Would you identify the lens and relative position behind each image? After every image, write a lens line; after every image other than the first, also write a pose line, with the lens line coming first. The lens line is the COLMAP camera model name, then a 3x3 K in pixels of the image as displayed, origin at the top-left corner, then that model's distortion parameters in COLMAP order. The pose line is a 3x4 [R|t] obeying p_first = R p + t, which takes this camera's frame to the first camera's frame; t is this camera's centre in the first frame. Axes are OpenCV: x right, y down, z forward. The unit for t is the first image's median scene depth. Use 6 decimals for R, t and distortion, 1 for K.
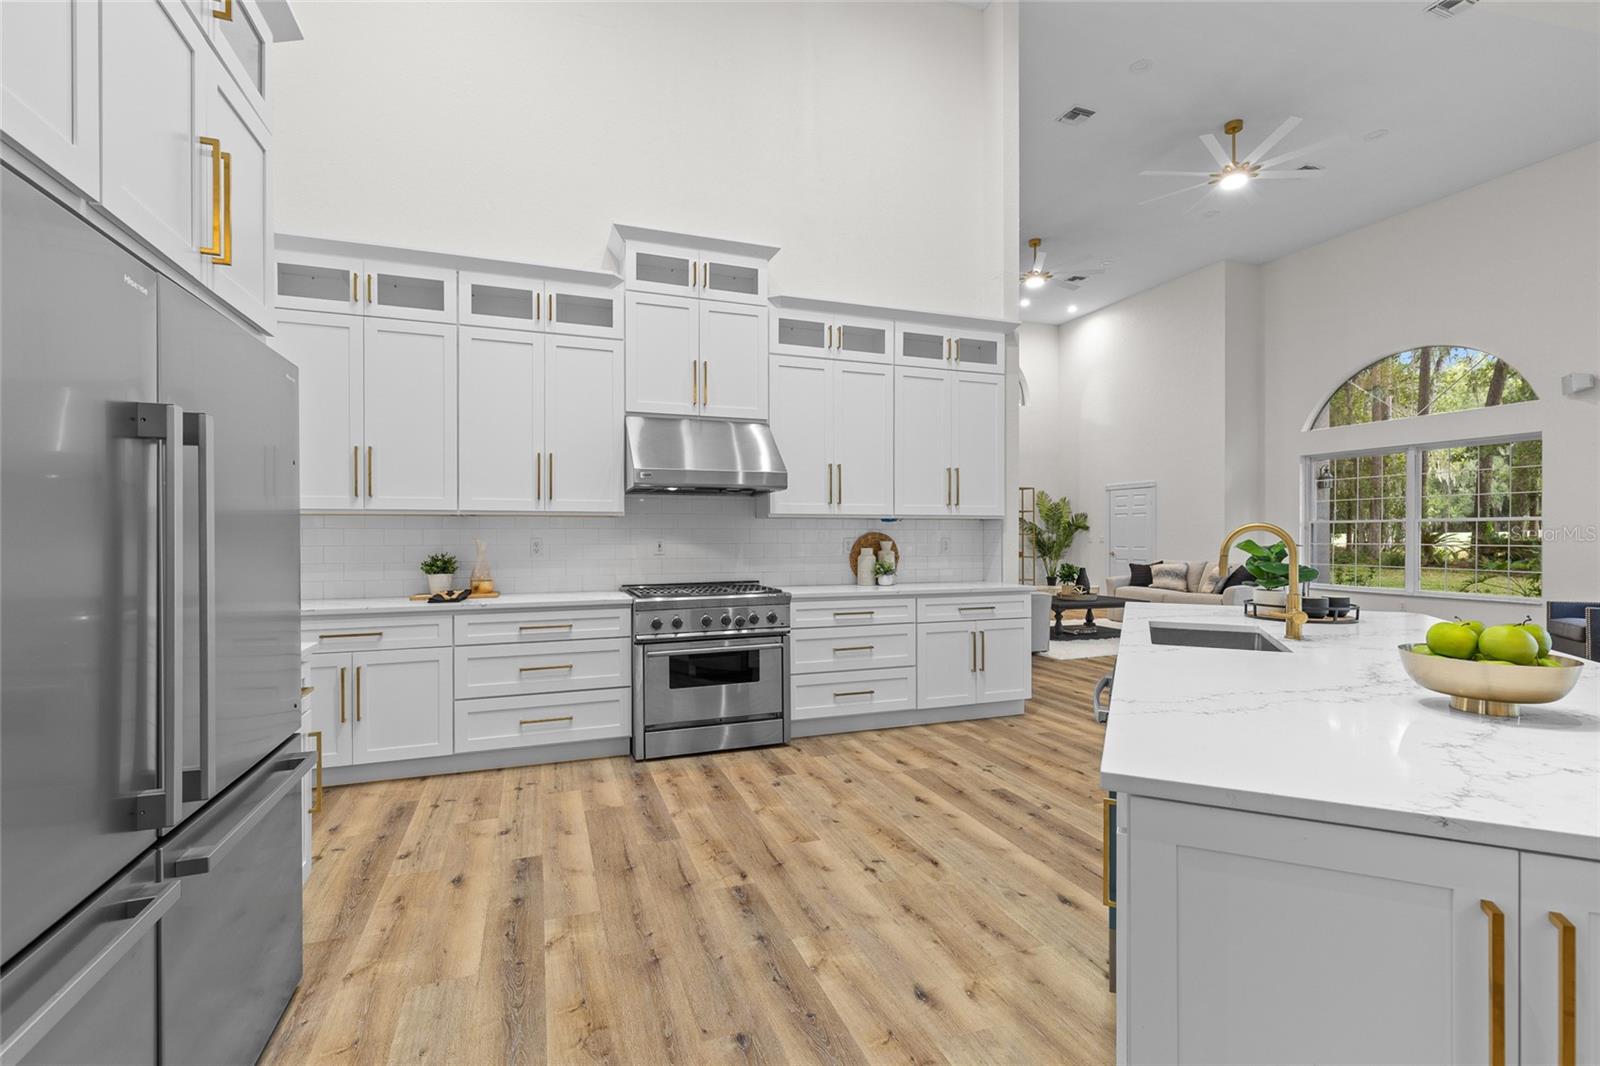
lens RADIAL K [[725.1, 0, 802.7], [0, 725.1, 533.2], [0, 0, 1]] dist [0.008369, -0.001473]
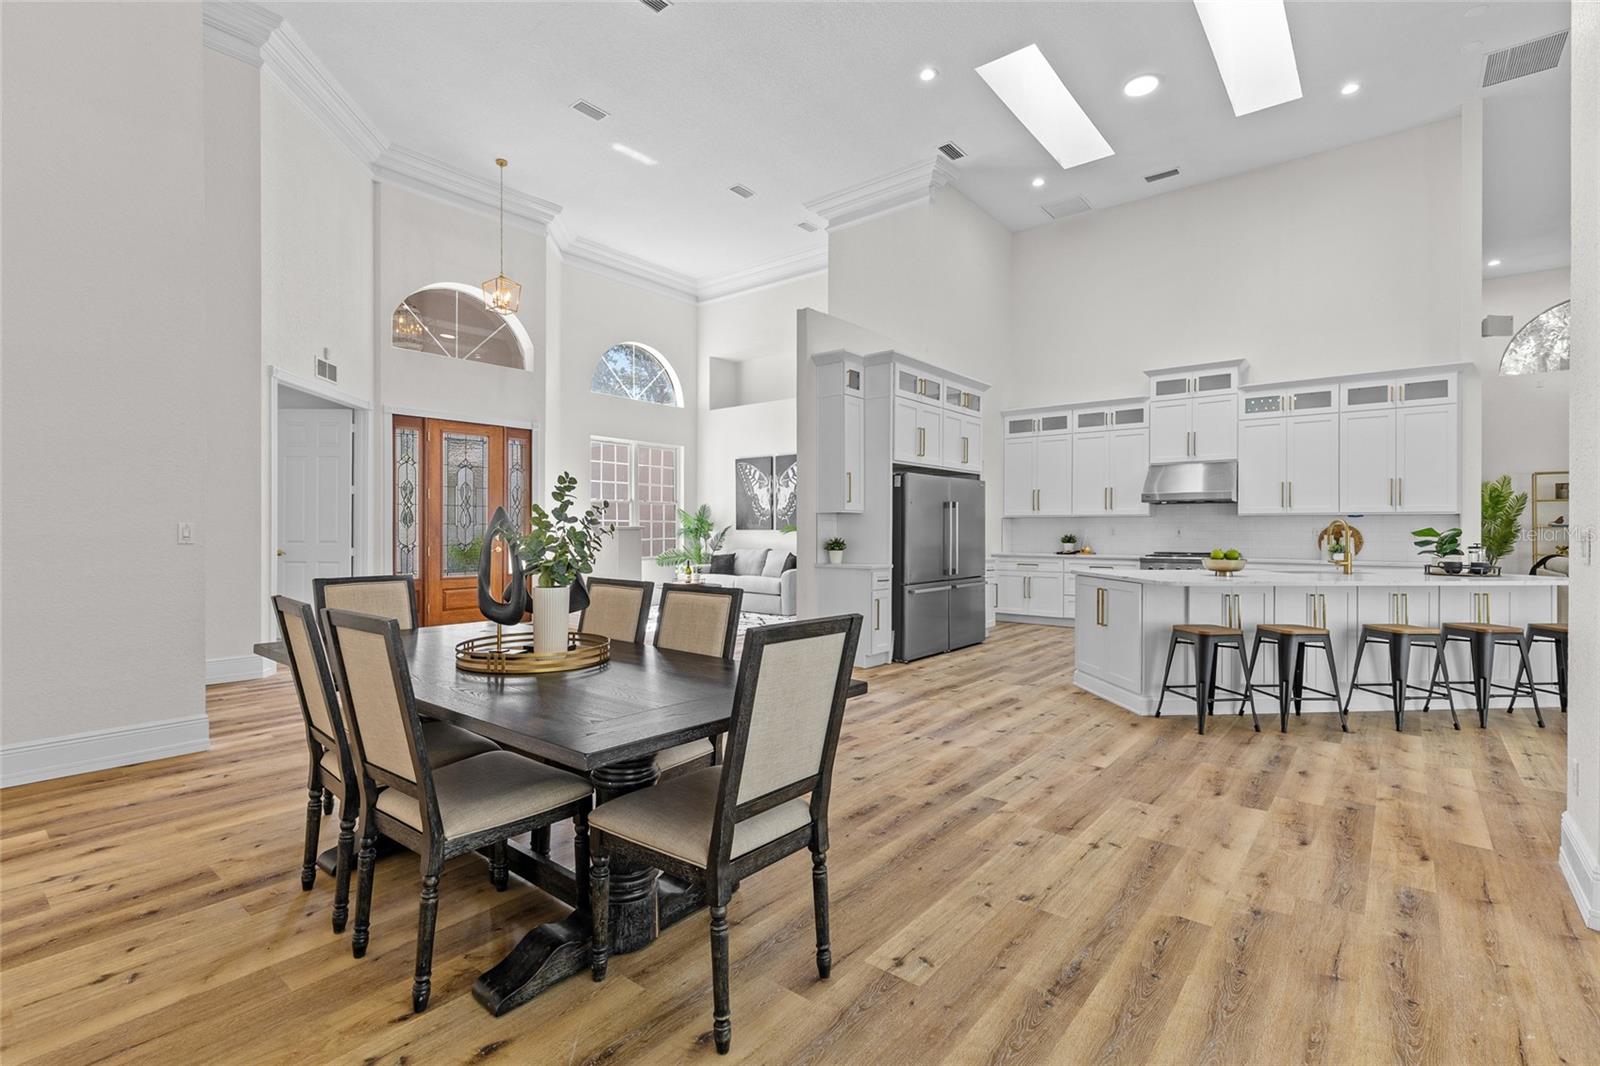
lens RADIAL K [[725.1, 0, 806.0], [0, 725.1, 529.9], [0, 0, 1]] dist [0.008369, -0.001473]
pose [[0.509917, 0.003091, -0.860218, 1.013414], [-0.001831, 0.999995, 0.002508, 0.010259], [0.860221, 0.000297, 0.509921, -0.843602]]
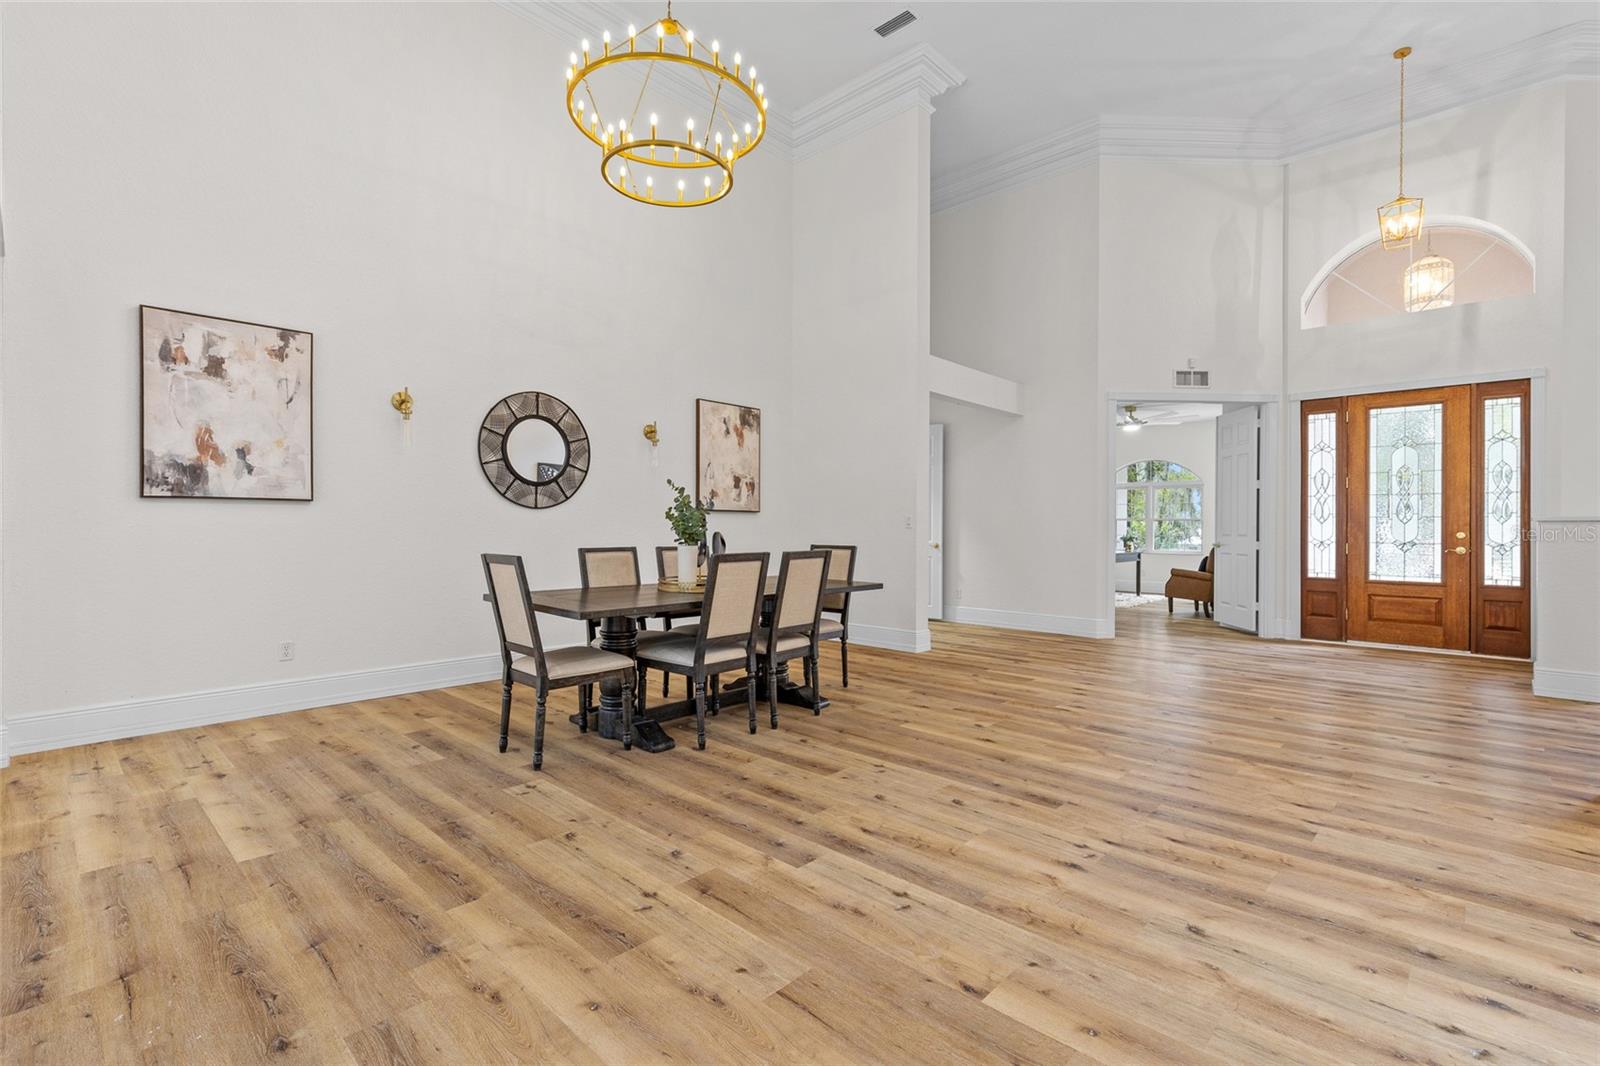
lens RADIAL K [[725.1, 0, 805.4], [0, 725.1, 524.3], [0, 0, 1]] dist [0.008369, -0.001473]
pose [[-0.892957, -0.007014, -0.450087, 0.717975], [-0.004782, 0.999970, -0.006095, 0.034040], [0.450116, -0.003290, -0.892964, 0.233775]]
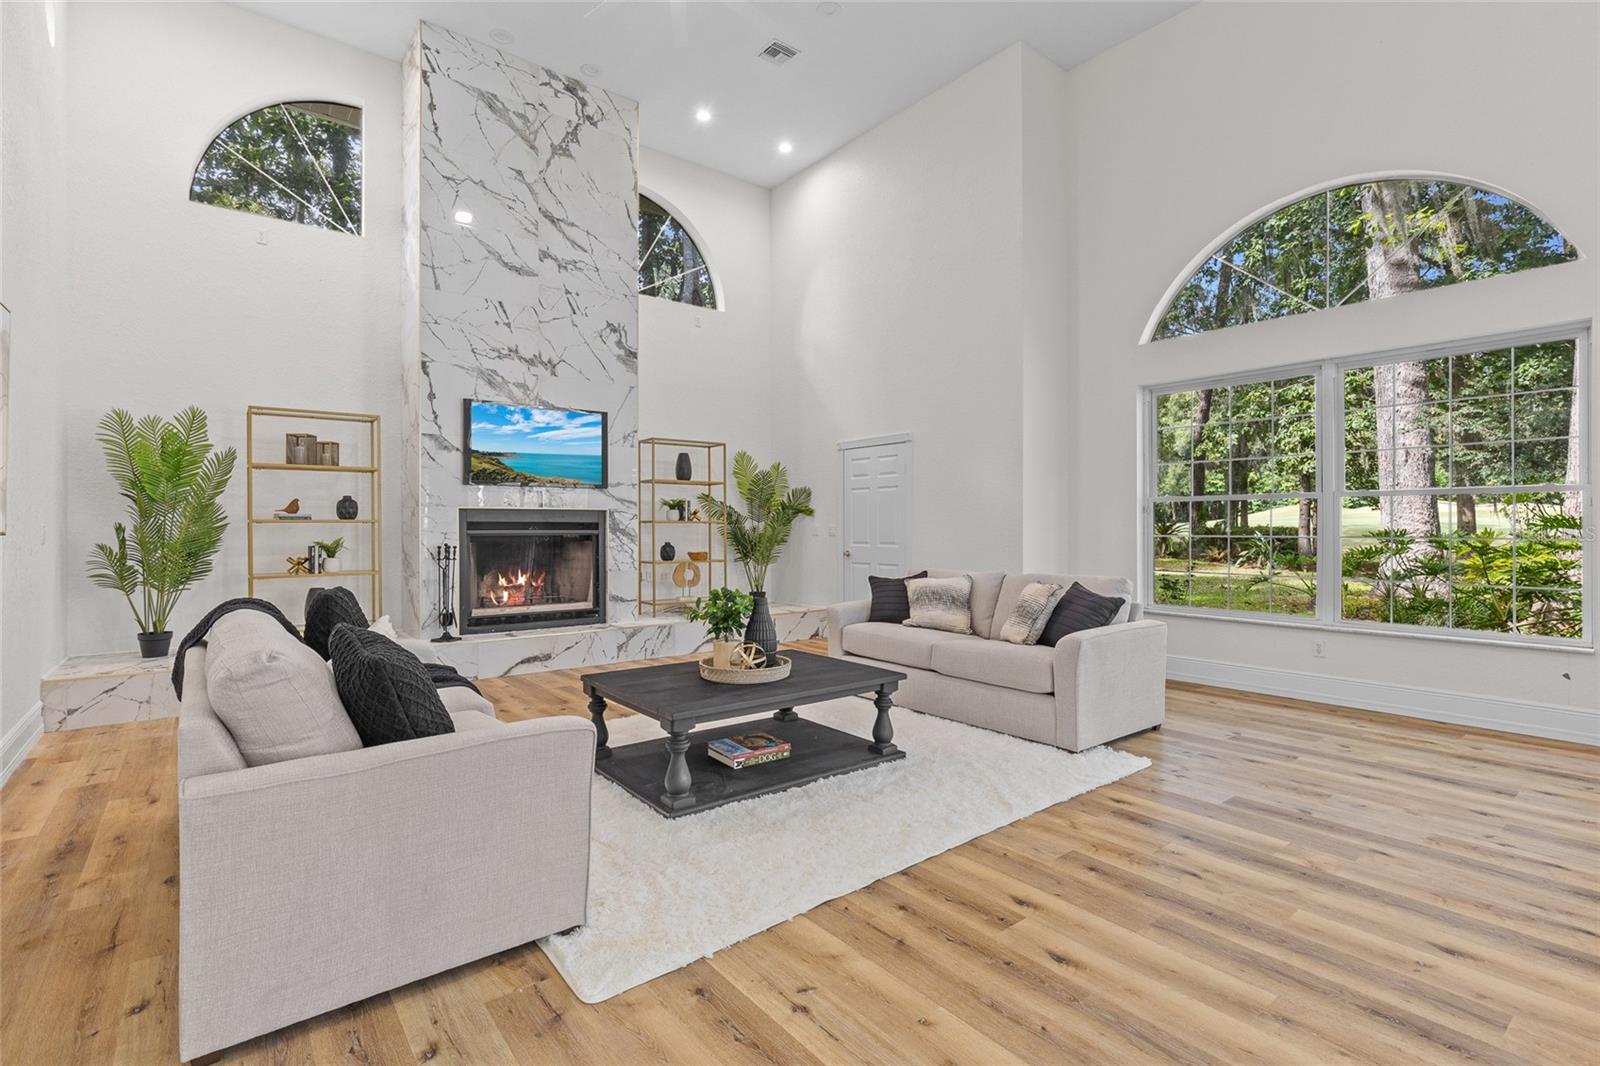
lens RADIAL K [[752.3, 0, 803.6], [0, 752.3, 523.6], [0, 0, 1]] dist [-0.003230, 0.000262]
pose [[0.949955, -0.000600, 0.312387, 0.589264], [0.001468, 0.999996, -0.002545, 0.012628], [-0.312384, 0.002877, 0.949951, 1.249918]]
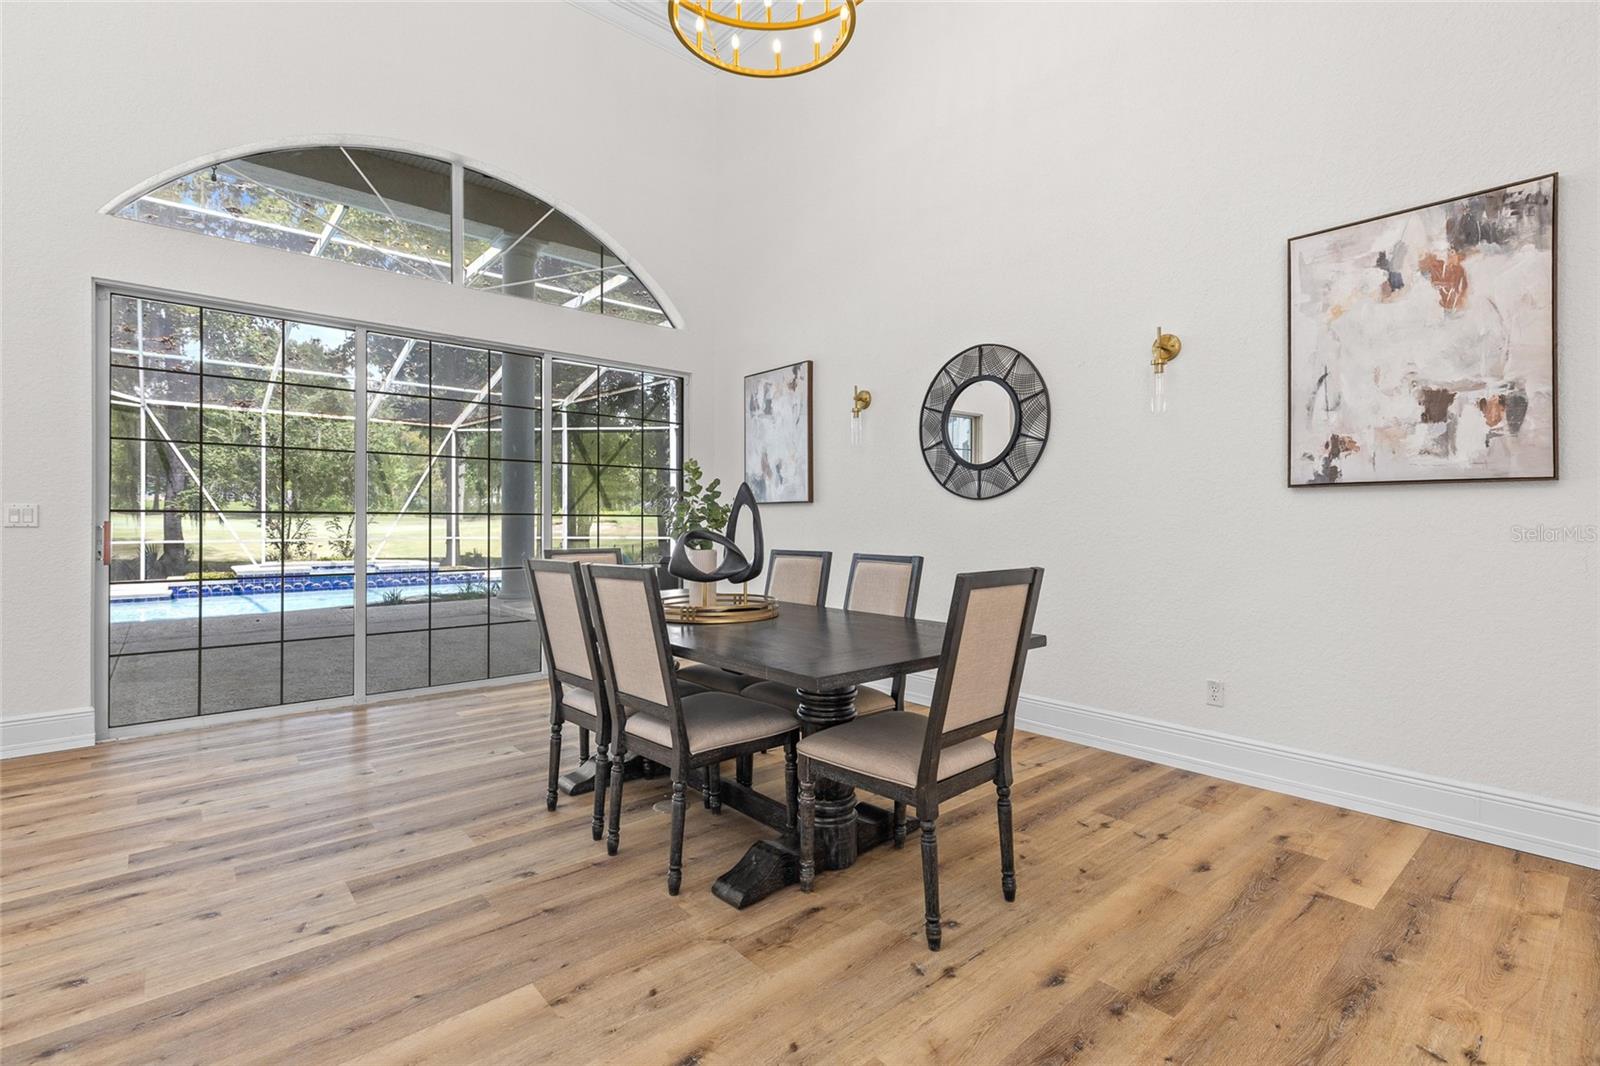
lens RADIAL K [[725.1, 0, 806.0], [0, 725.1, 527.8], [0, 0, 1]] dist [0.008369, -0.001473]
pose [[-0.363657, -0.008578, 0.931494, -0.269179], [-0.001170, 0.999961, 0.008752, 0.030593], [-0.931532, 0.002093, -0.363653, -0.564976]]
